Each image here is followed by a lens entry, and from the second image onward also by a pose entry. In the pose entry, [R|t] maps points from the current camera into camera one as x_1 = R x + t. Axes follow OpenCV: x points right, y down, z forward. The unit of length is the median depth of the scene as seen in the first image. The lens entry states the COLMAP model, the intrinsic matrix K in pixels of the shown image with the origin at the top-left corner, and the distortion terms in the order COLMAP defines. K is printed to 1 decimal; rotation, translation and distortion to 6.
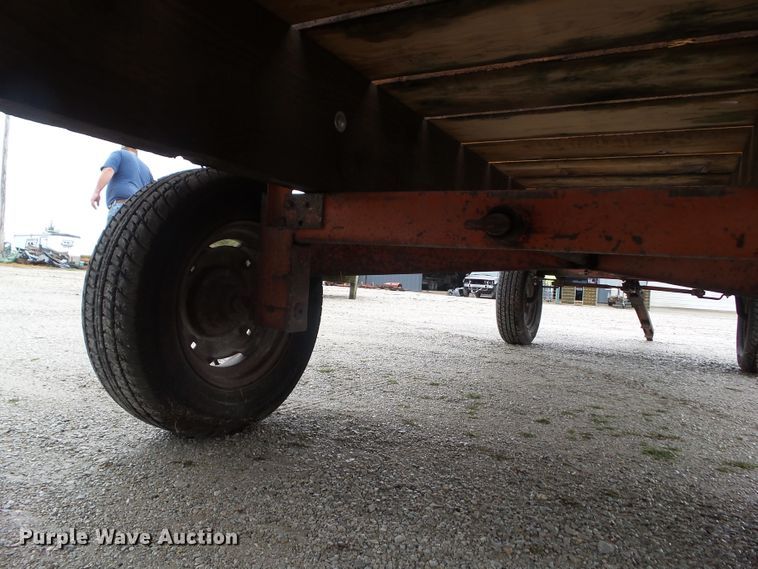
lens RADIAL K [[526.5, 0, 383.1], [0, 526.5, 285.2], [0, 0, 1]] dist [0.010083, 0.001256]
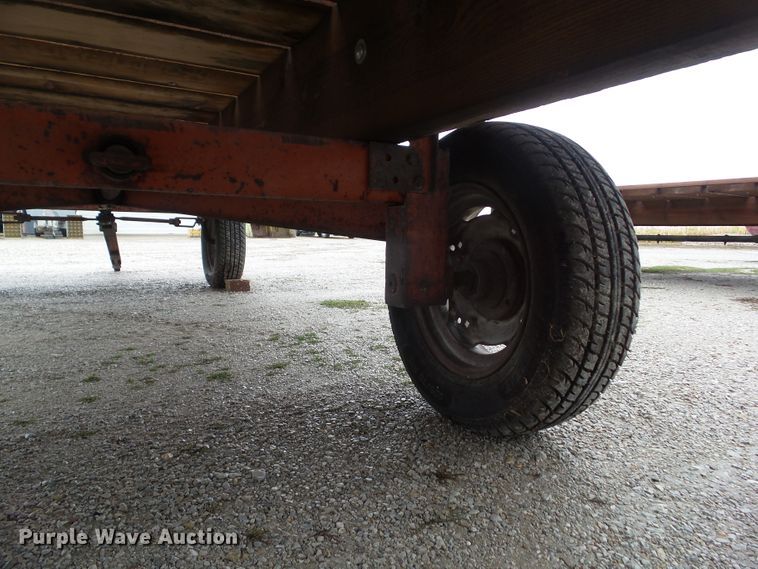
lens RADIAL K [[526.5, 0, 378.6], [0, 526.5, 285.3], [0, 0, 1]] dist [0.010083, 0.001256]
pose [[0.559201, -0.144857, 0.816279, -0.161281], [0.031767, 0.987637, 0.153504, -0.024247], [-0.828424, -0.059909, 0.556889, 0.140741]]
